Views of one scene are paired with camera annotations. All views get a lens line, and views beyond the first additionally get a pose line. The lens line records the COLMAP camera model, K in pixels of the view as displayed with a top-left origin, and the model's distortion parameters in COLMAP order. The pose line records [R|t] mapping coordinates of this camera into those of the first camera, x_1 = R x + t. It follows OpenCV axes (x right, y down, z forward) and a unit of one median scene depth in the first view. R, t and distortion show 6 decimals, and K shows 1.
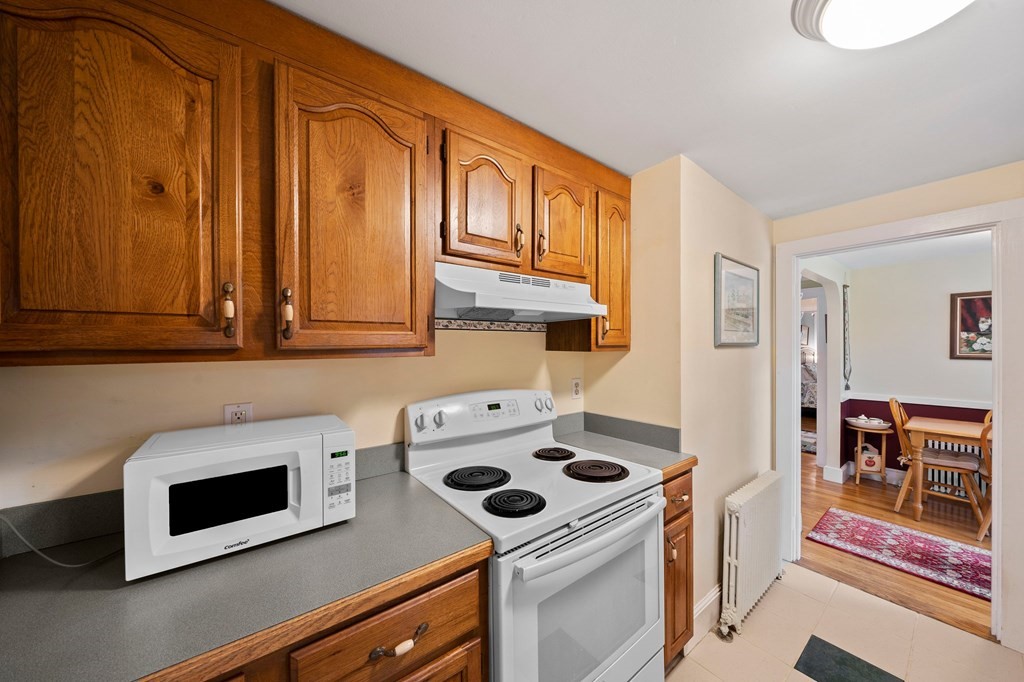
lens RADIAL K [[347.3, 0, 510.2], [0, 347.3, 346.1], [0, 0, 1]] dist [-0.007461, -0.000136]
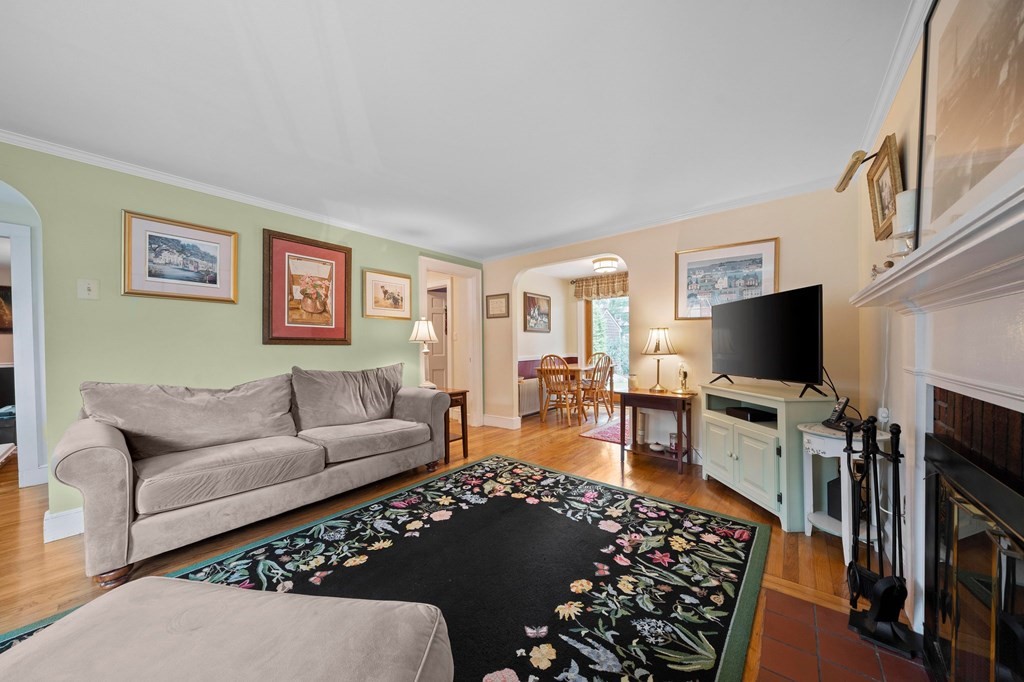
lens RADIAL K [[347.3, 0, 508.5], [0, 347.3, 349.1], [0, 0, 1]] dist [-0.007461, -0.000136]
pose [[-0.217244, -0.008071, 0.976084, -0.446949], [0.008359, 0.999914, 0.010129, 0.156430], [-0.976081, 0.010359, -0.217158, 2.199500]]
